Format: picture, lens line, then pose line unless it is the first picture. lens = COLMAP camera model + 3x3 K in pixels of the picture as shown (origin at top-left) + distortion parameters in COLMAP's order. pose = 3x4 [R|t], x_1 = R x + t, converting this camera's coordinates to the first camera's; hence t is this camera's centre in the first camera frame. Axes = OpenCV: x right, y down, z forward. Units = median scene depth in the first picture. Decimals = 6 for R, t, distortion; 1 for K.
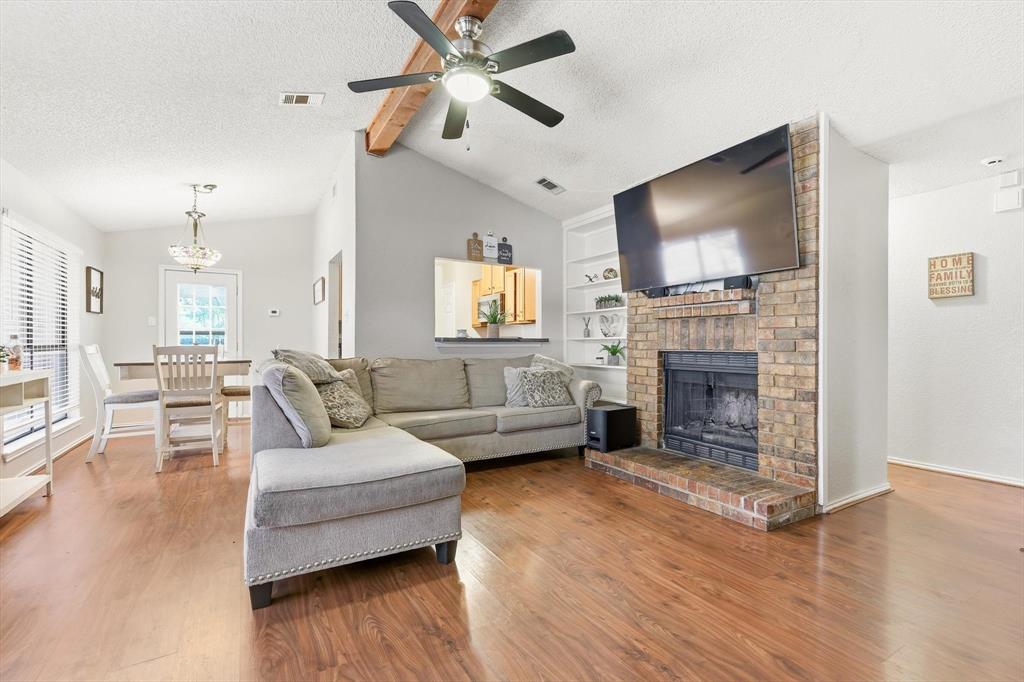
lens RADIAL K [[446.3, 0, 506.3], [0, 446.3, 344.5], [0, 0, 1]] dist [0.000610, -0.000068]
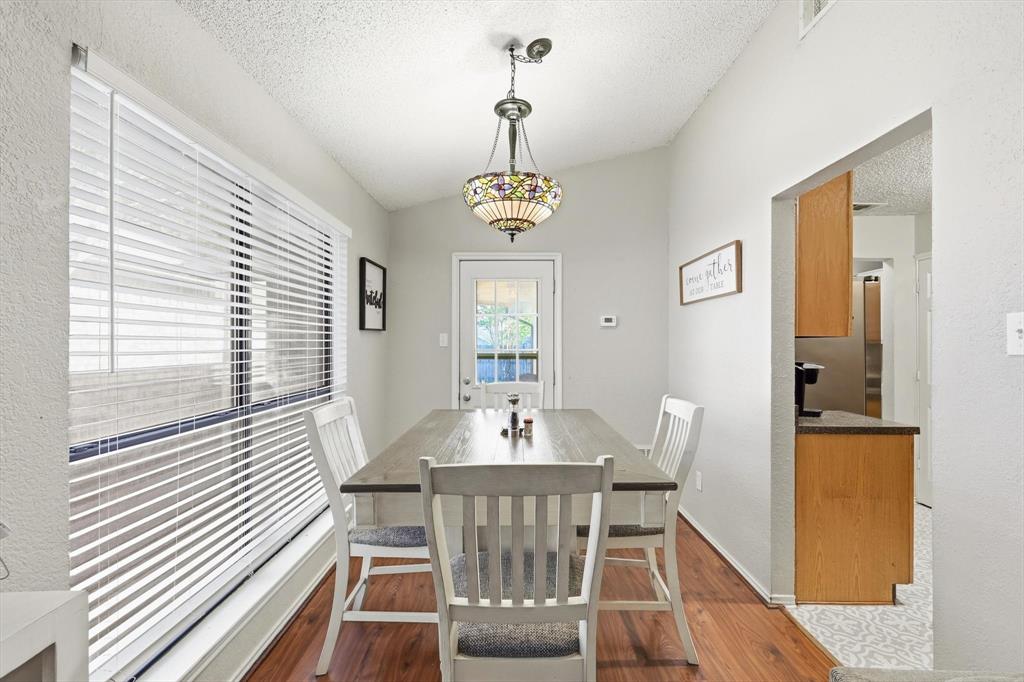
lens RADIAL K [[446.3, 0, 511.8], [0, 446.3, 342.1], [0, 0, 1]] dist [0.000610, -0.000068]
pose [[0.857208, -0.002185, -0.514965, -0.425864], [-0.002790, 0.999957, -0.008888, -0.049911], [0.514962, 0.009056, 0.857165, 0.563059]]
